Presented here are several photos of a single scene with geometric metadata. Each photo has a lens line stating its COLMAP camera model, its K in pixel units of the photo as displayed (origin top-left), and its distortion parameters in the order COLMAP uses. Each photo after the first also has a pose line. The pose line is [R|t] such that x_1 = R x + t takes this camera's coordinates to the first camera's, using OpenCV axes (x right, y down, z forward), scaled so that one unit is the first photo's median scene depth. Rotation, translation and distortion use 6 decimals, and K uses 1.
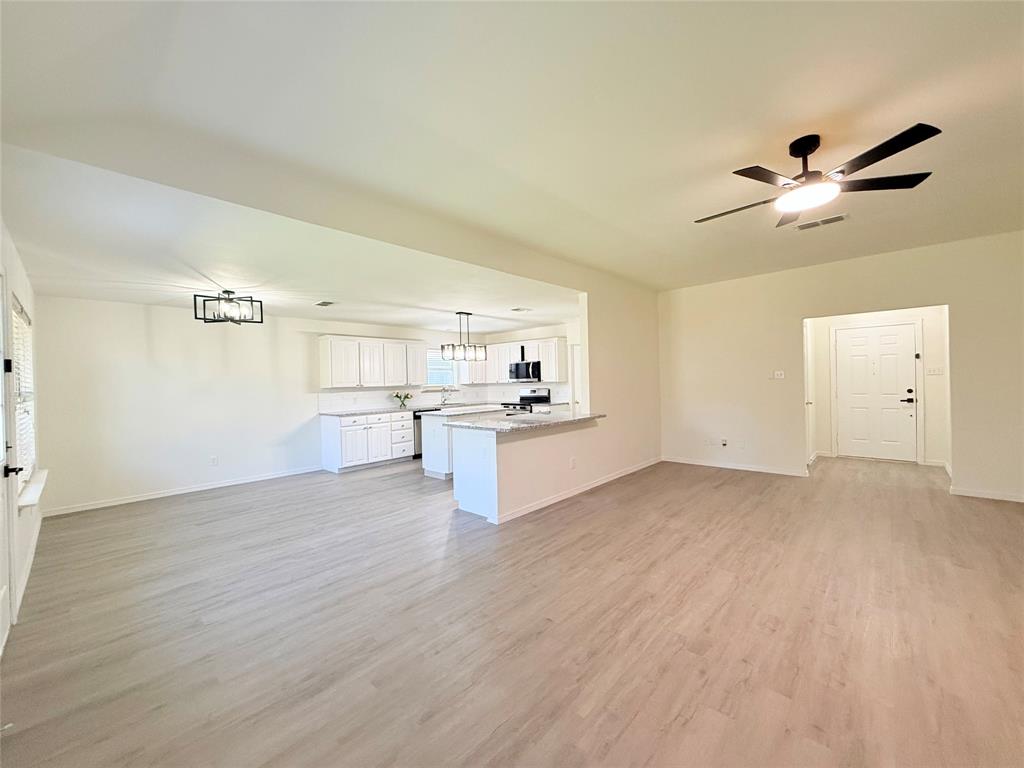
lens RADIAL K [[407.1, 0, 510.2], [0, 407.1, 383.3], [0, 0, 1]] dist [-0.000968, 0.000584]
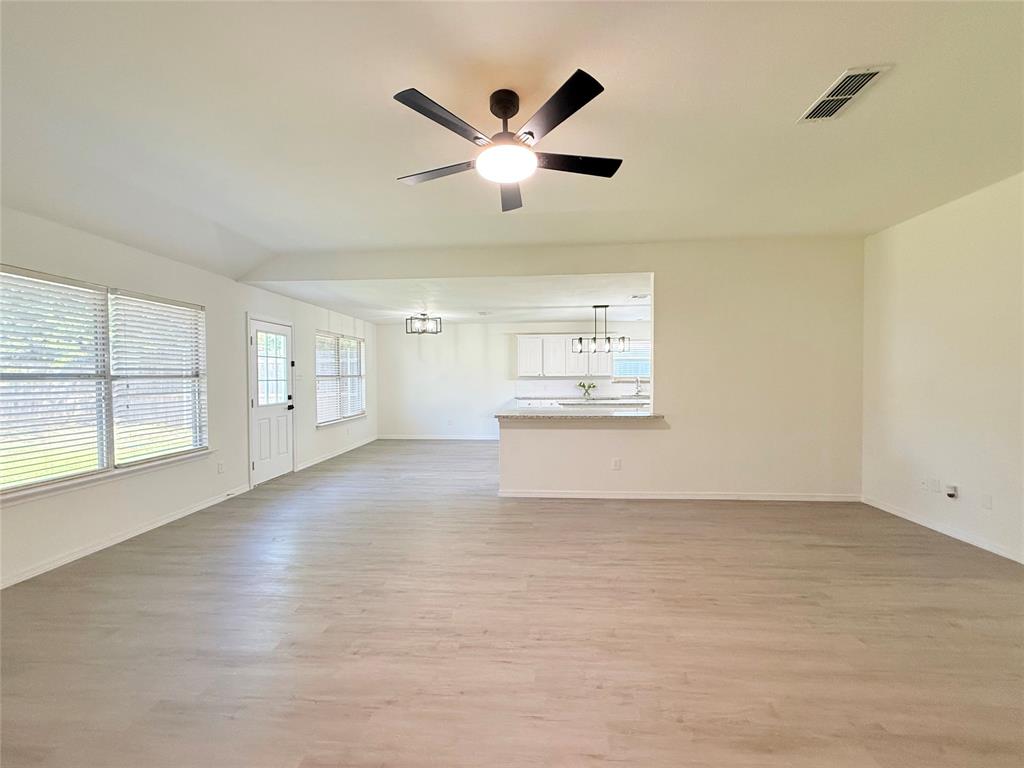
lens RADIAL K [[407.1, 0, 510.2], [0, 407.1, 383.3], [0, 0, 1]] dist [-0.000968, 0.000584]
pose [[0.635866, 0.036493, -0.770936, 0.550492], [-0.014775, 0.999274, 0.035116, -0.012085], [0.771658, -0.010939, 0.635943, 0.180402]]
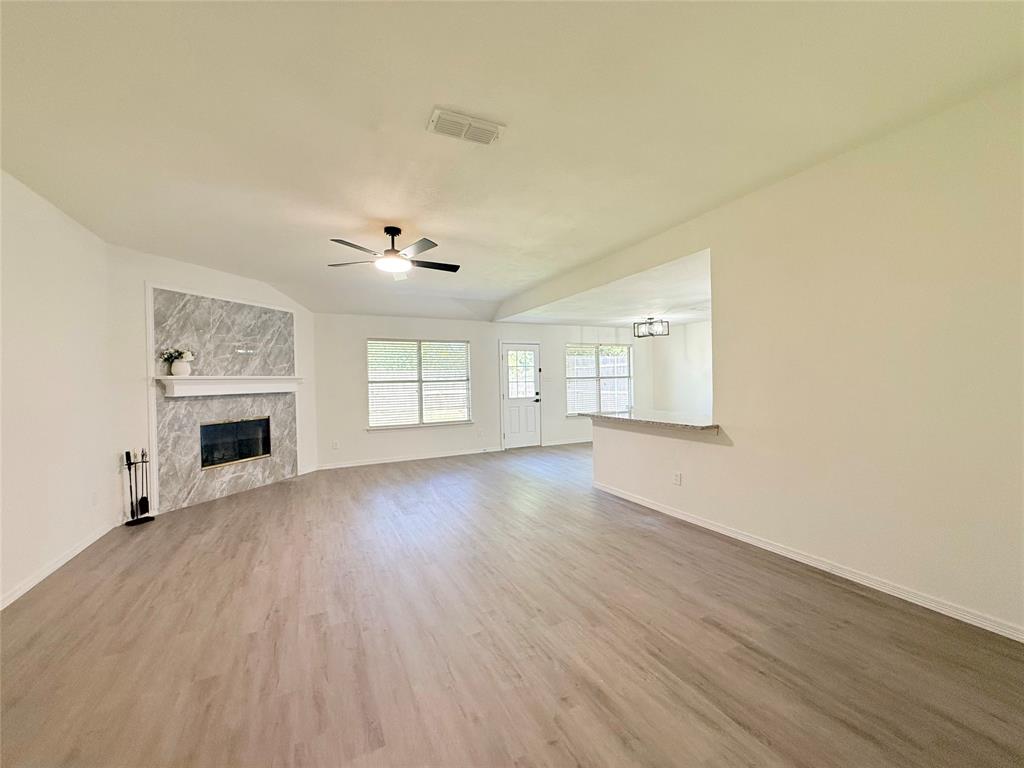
lens RADIAL K [[407.1, 0, 510.2], [0, 407.1, 383.3], [0, 0, 1]] dist [-0.000968, 0.000584]
pose [[-0.351160, 0.040699, -0.935431, 0.792343], [0.025779, 0.999096, 0.033791, -0.020857], [0.935961, -0.012249, -0.351891, 0.762068]]
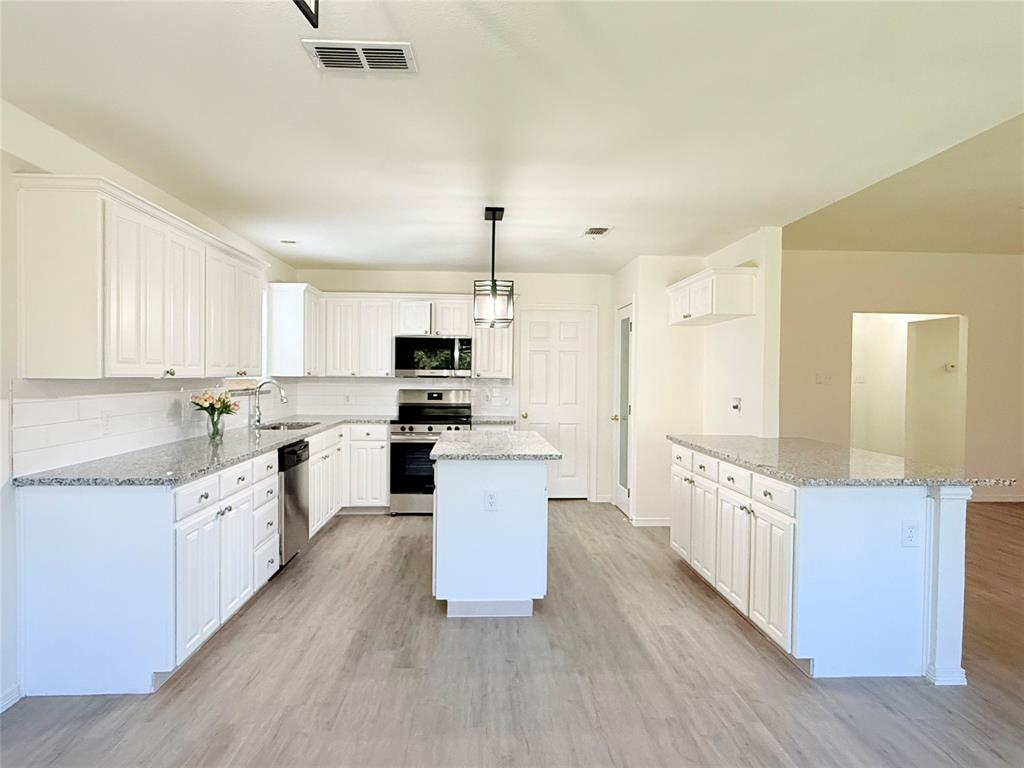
lens RADIAL K [[598.4, 0, 510.0], [0, 598.4, 384.9], [0, 0, 1]] dist [-0.001400, 0.001004]
pose [[0.694490, 0.020390, 0.719213, -0.565007], [-0.024436, 0.999690, -0.004746, 0.011238], [-0.719087, -0.014278, 0.694774, 0.567880]]
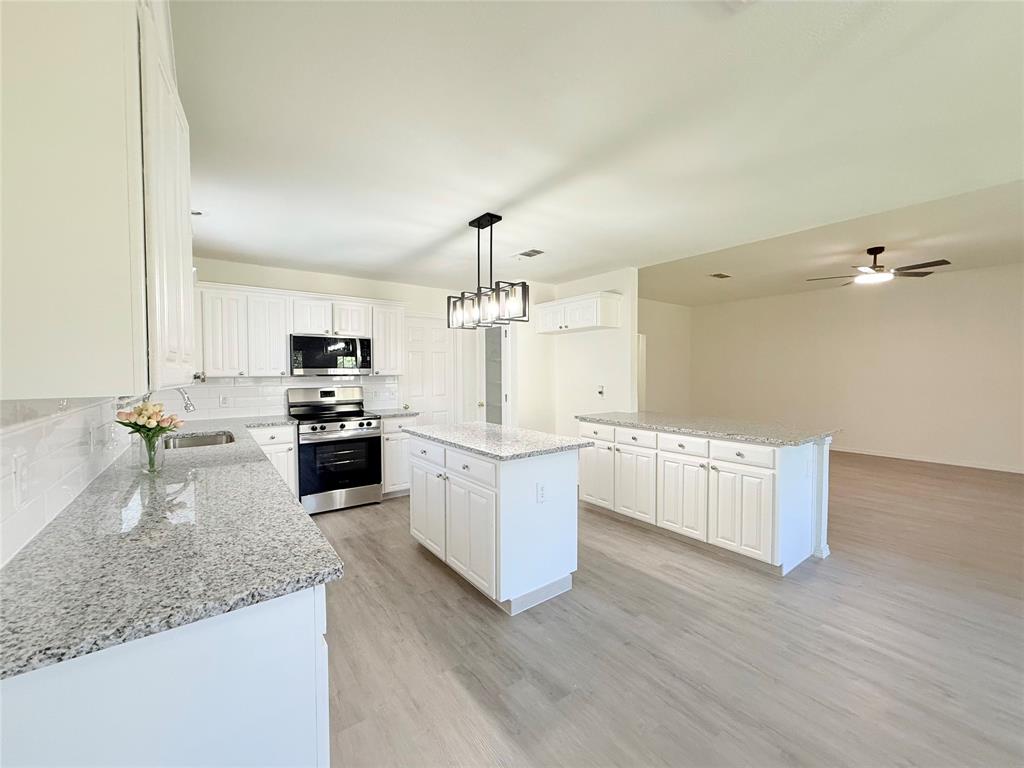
lens RADIAL K [[407.1, 0, 510.2], [0, 407.1, 383.3], [0, 0, 1]] dist [-0.000968, 0.000584]
pose [[0.177805, -0.005165, 0.984052, -0.571348], [0.004708, 0.999979, 0.004398, 0.008187], [-0.984055, 0.003851, 0.177825, 0.920029]]
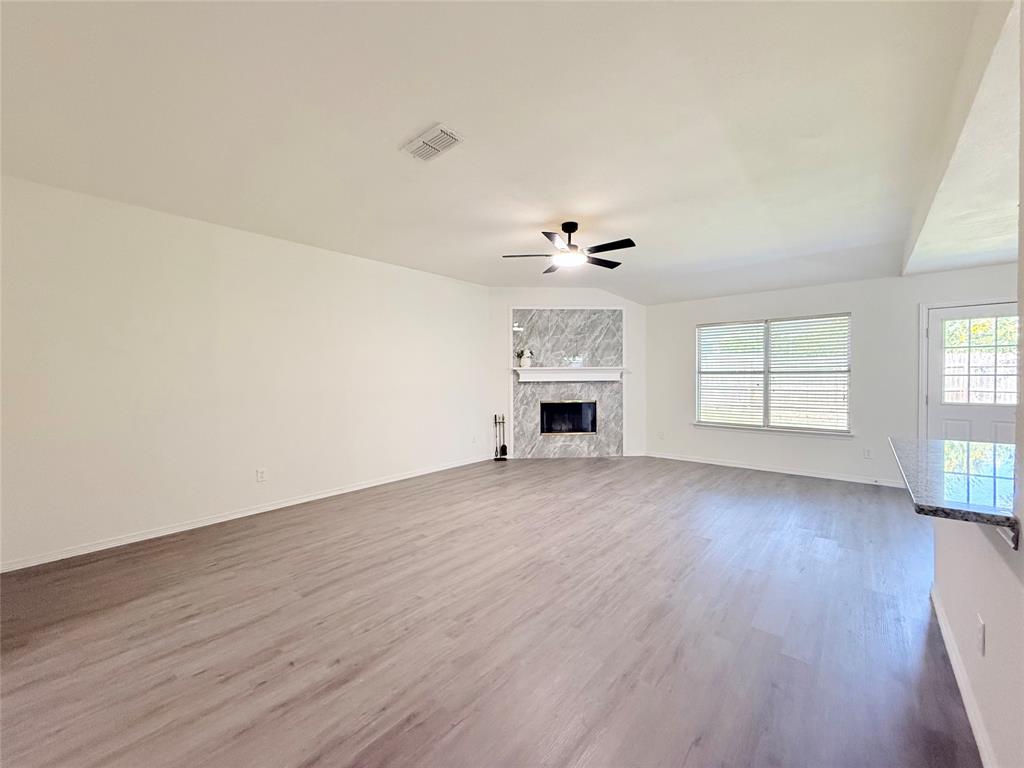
lens RADIAL K [[407.1, 0, 510.2], [0, 407.1, 383.3], [0, 0, 1]] dist [-0.000968, 0.000584]
pose [[-0.998683, 0.034224, -0.038230, 0.403401], [0.033279, 0.999131, 0.025102, -0.011258], [0.039056, 0.023797, -0.998954, 1.006153]]
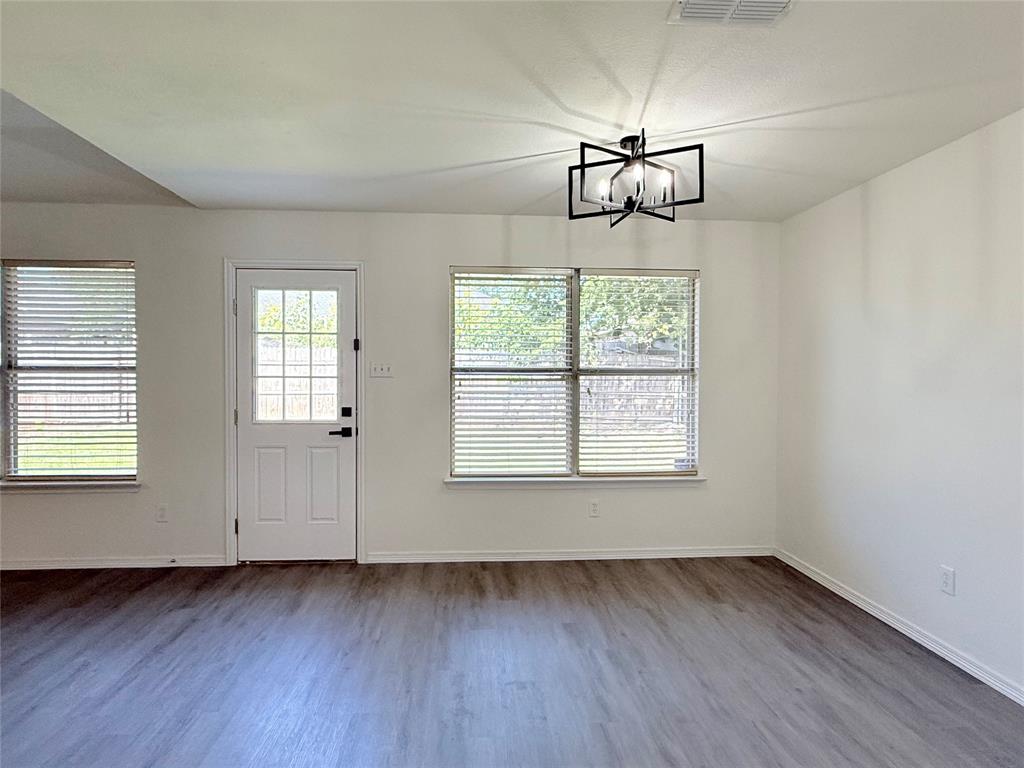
lens RADIAL K [[595.4, 0, 512.0], [0, 595.4, 384.0], [0, 0, 1]] dist [-0.000178, 0.000459]
pose [[-0.680250, 0.038416, -0.731973, -0.106081], [0.009510, 0.999004, 0.043593, 0.000170], [0.732918, 0.022693, -0.679938, 0.972904]]
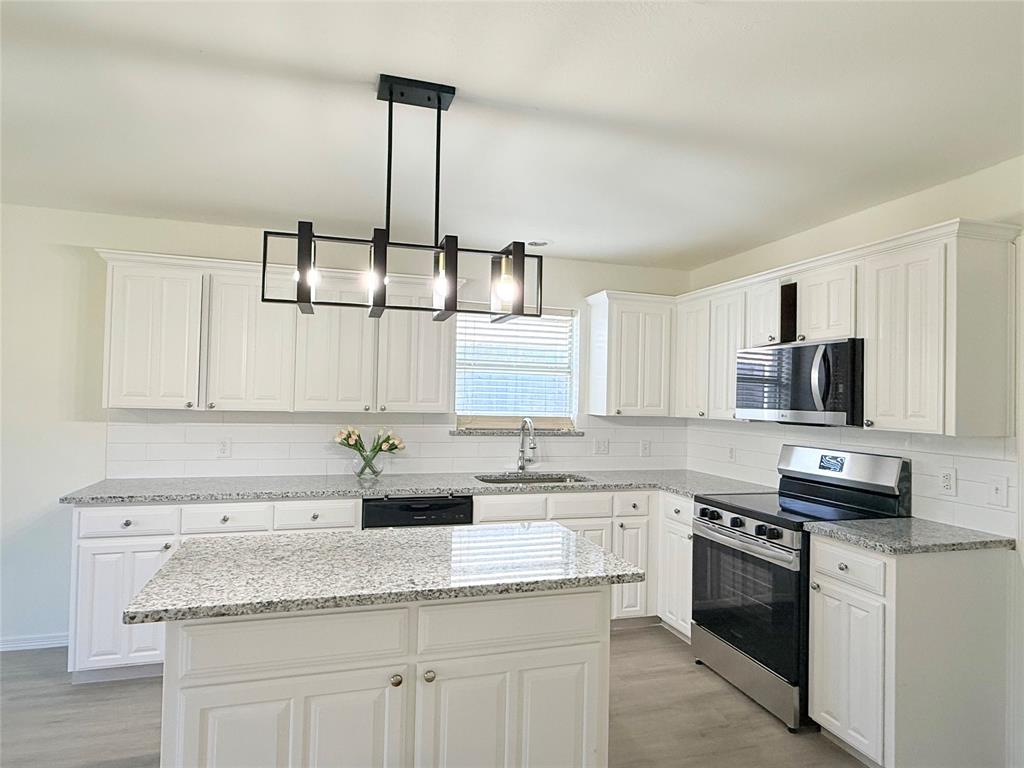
lens RADIAL K [[595.4, 0, 512.0], [0, 595.4, 384.0], [0, 0, 1]] dist [-0.000178, 0.000459]
pose [[0.866521, 0.033385, -0.498024, 0.090771], [-0.047744, 0.998730, -0.016121, -0.017552], [0.496853, 0.037746, 0.867014, 0.785748]]
